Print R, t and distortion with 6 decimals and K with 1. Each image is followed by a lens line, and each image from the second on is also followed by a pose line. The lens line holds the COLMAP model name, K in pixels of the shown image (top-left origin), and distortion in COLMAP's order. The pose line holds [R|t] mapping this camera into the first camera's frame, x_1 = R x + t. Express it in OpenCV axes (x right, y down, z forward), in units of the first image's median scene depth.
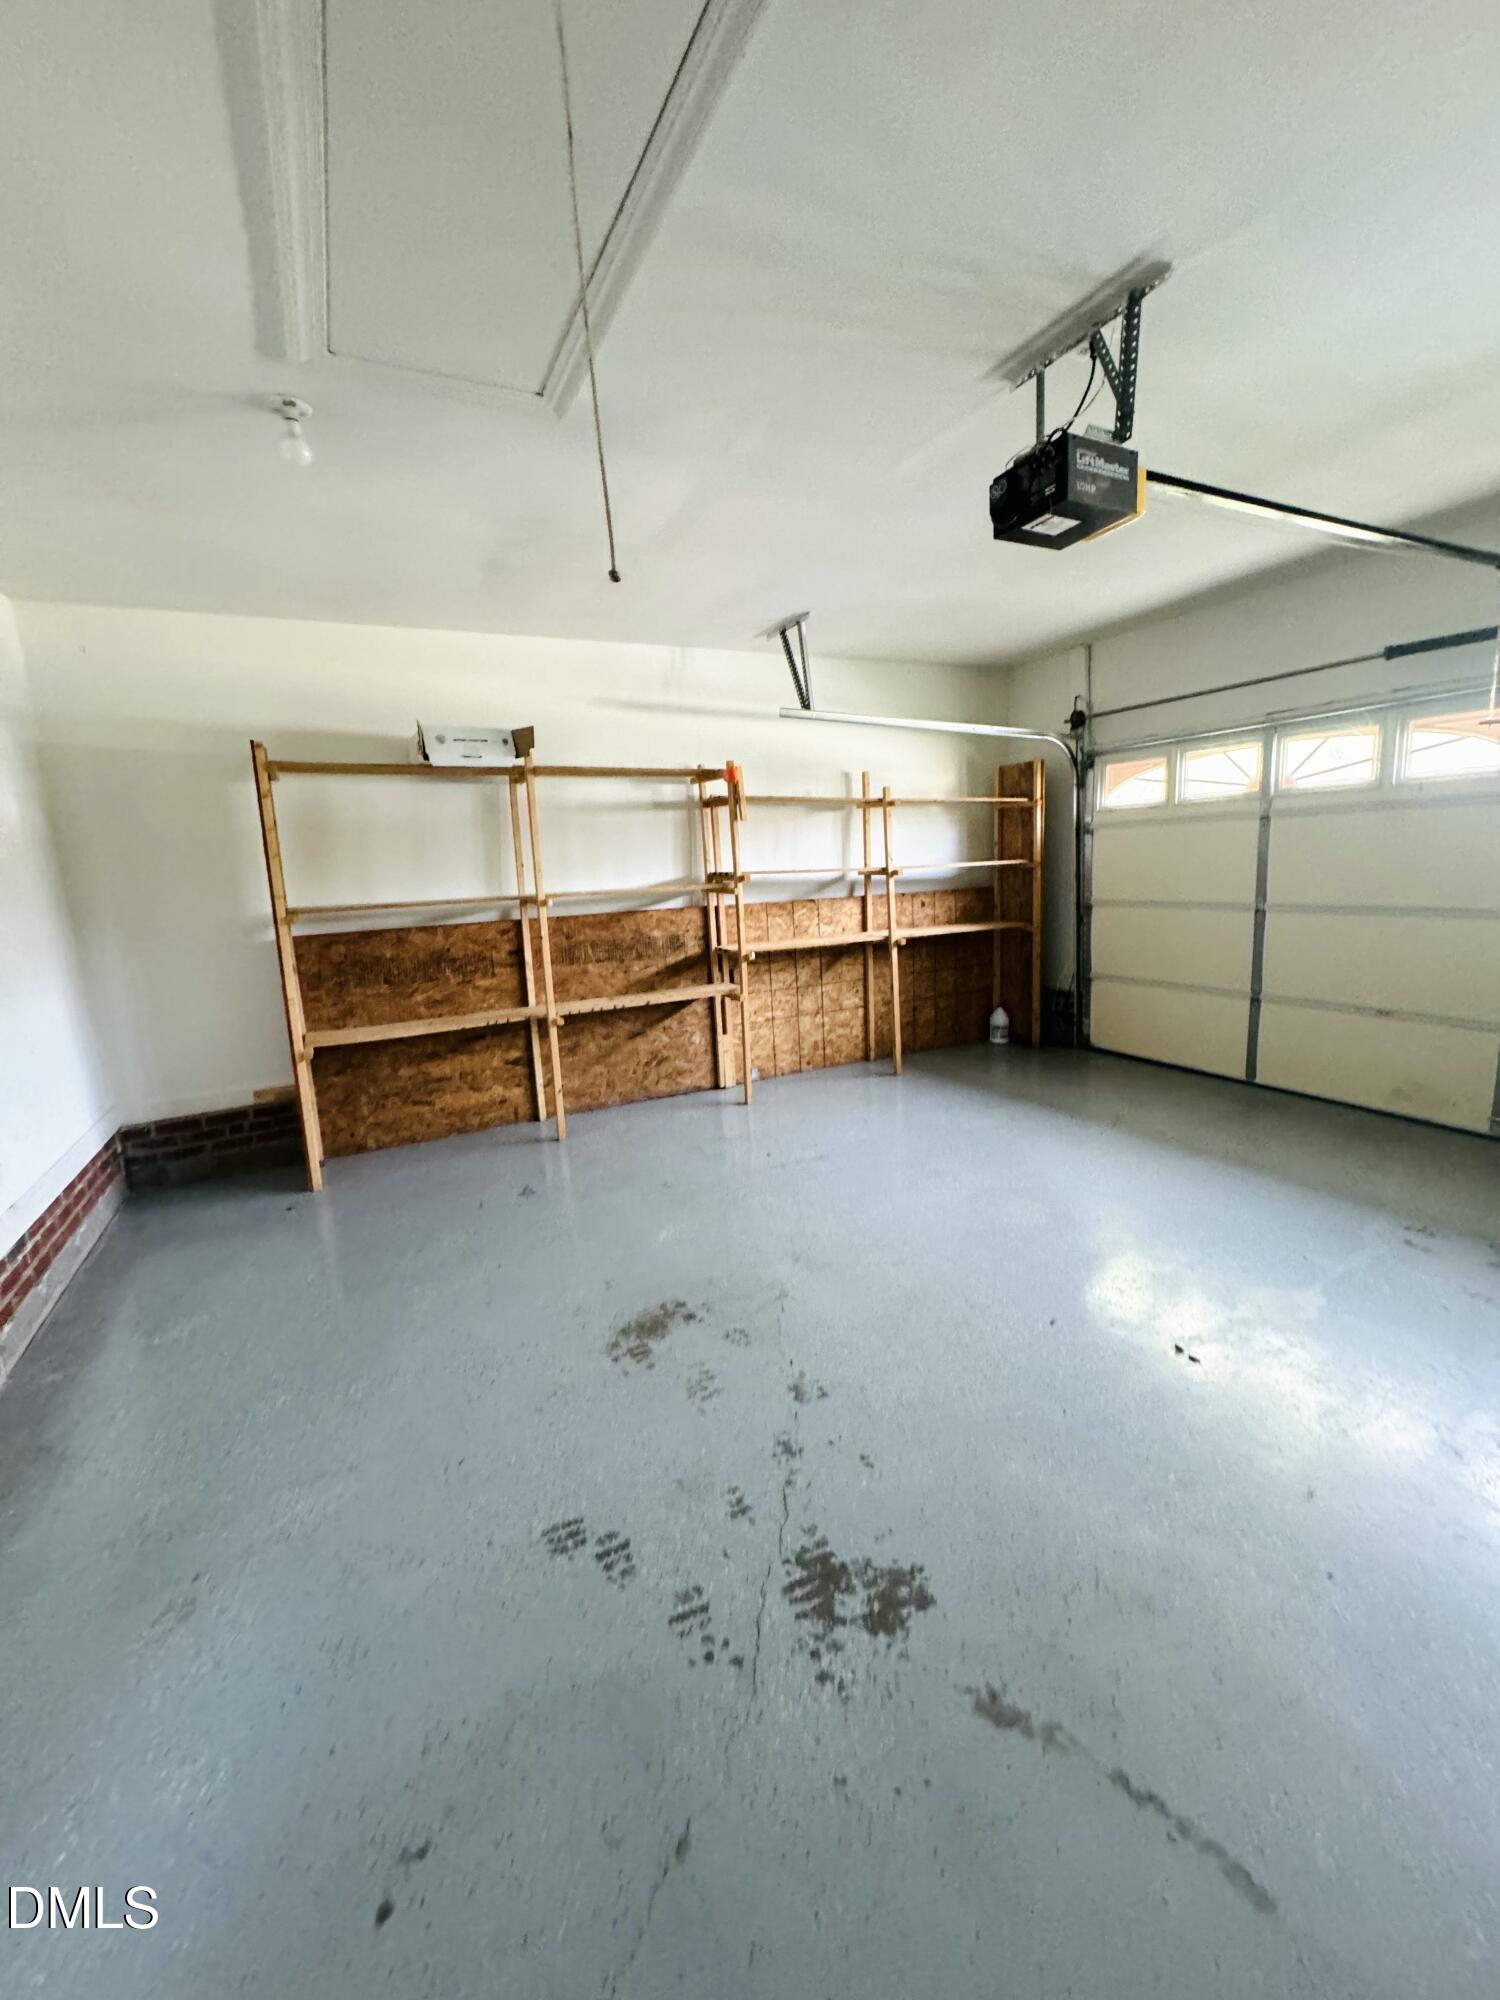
lens RADIAL K [[788.5, 0, 750.0], [0, 788.5, 1000.0], [0, 0, 1]] dist [-0.004538, -0.000338]
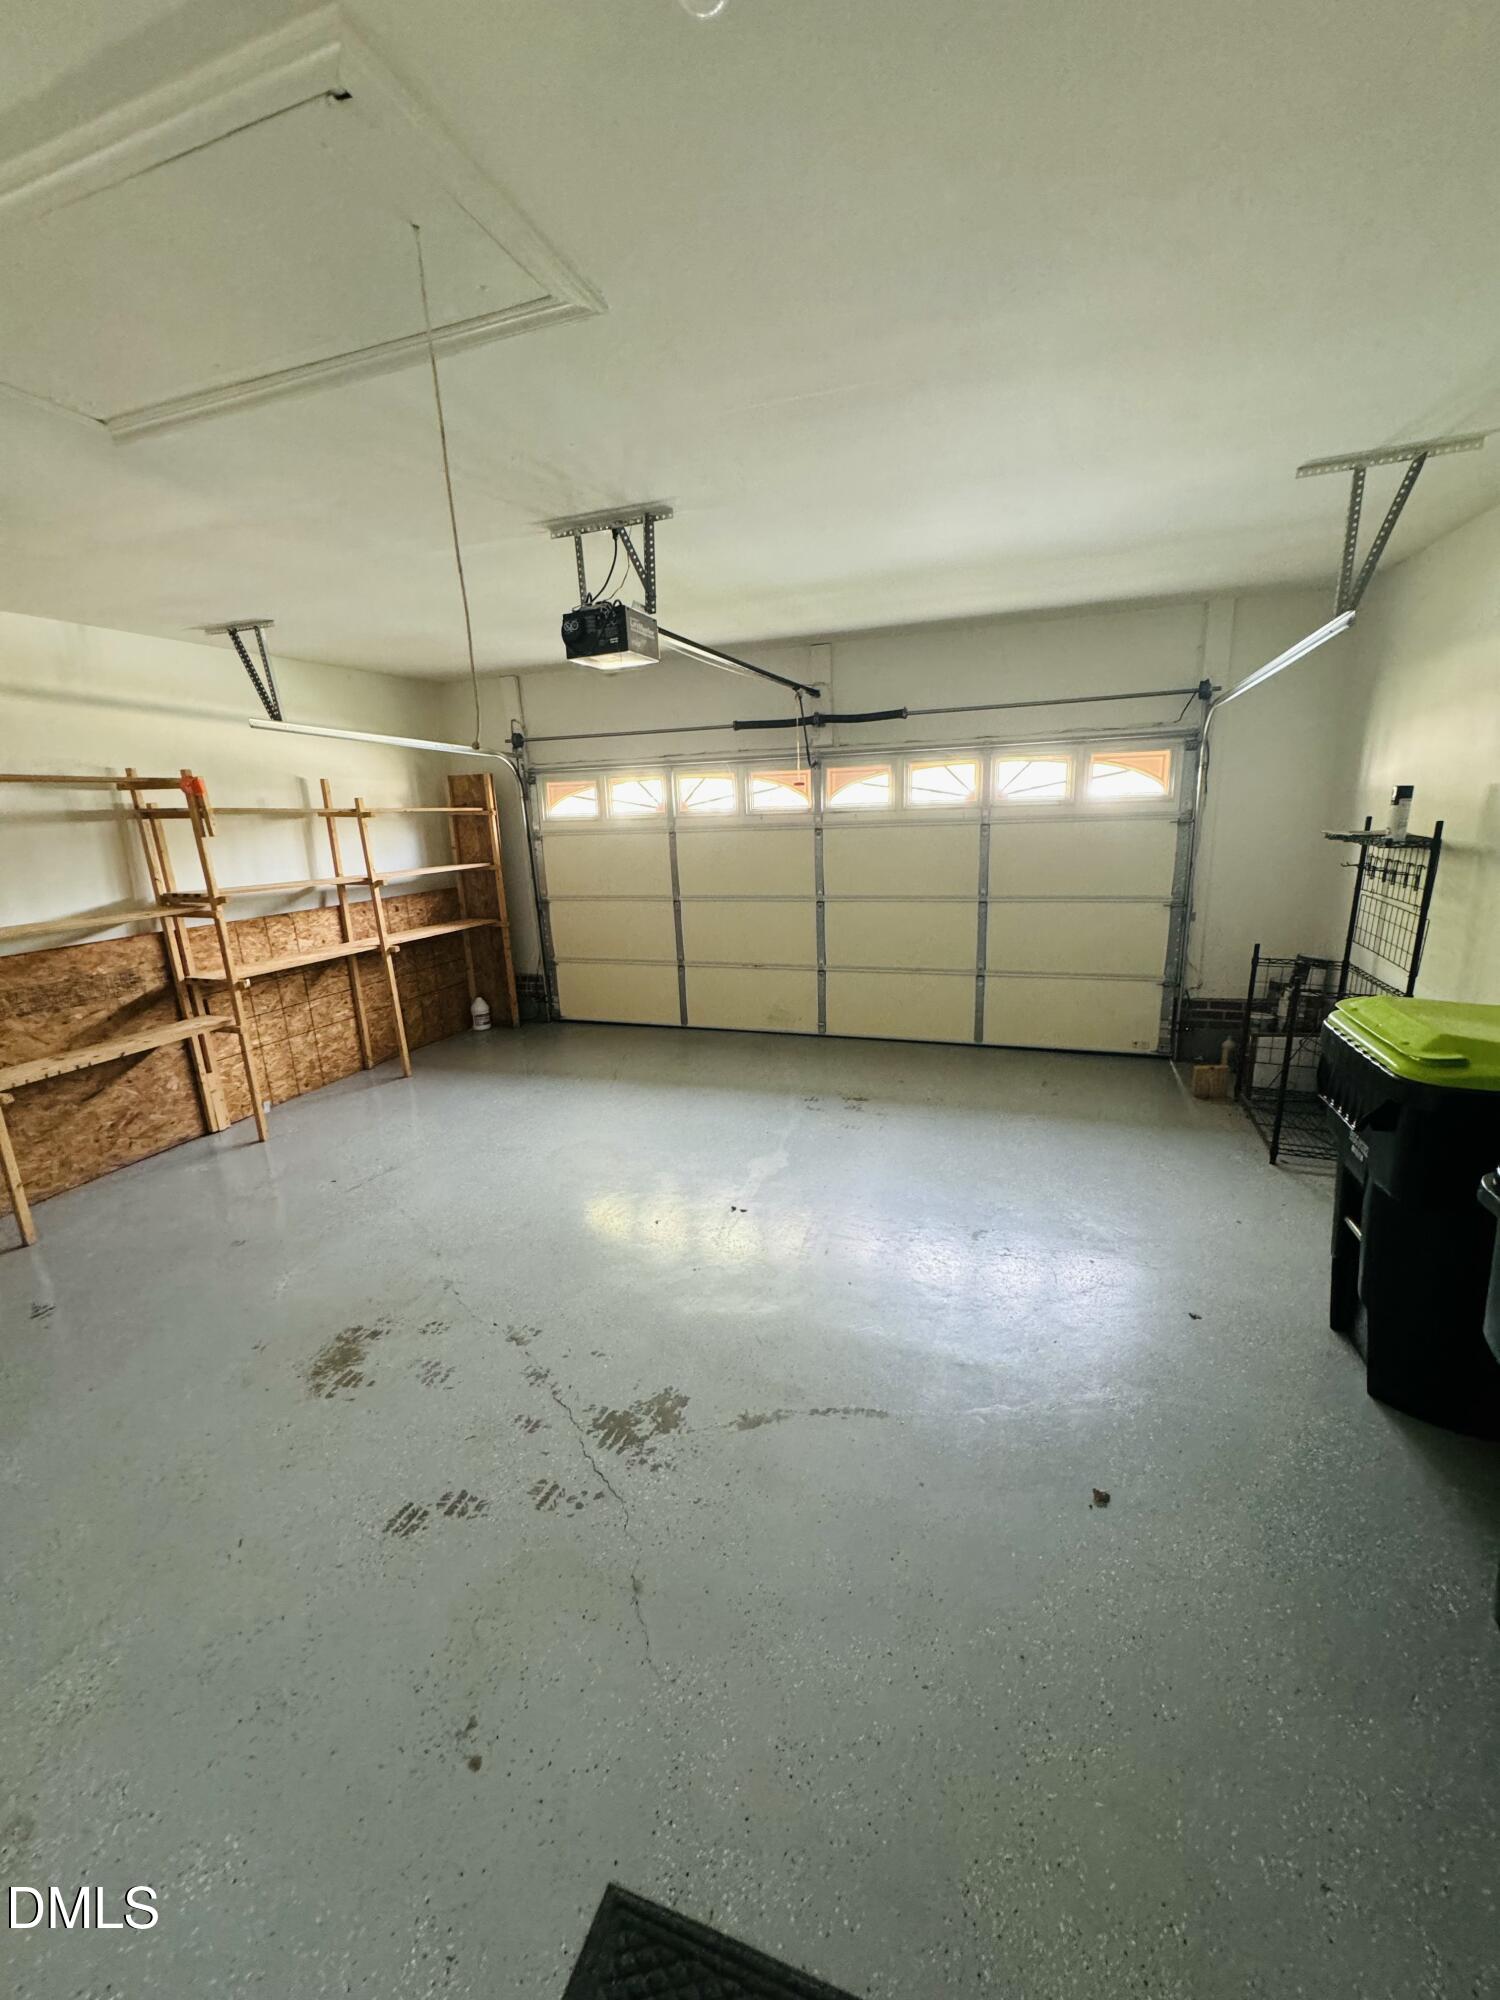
lens RADIAL K [[788.5, 0, 750.0], [0, 788.5, 1000.0], [0, 0, 1]] dist [-0.004538, -0.000338]
pose [[0.722196, -0.146576, 0.675980, -0.179830], [0.125137, 0.988850, 0.080726, -0.033460], [-0.680275, 0.026290, 0.732485, -0.068075]]
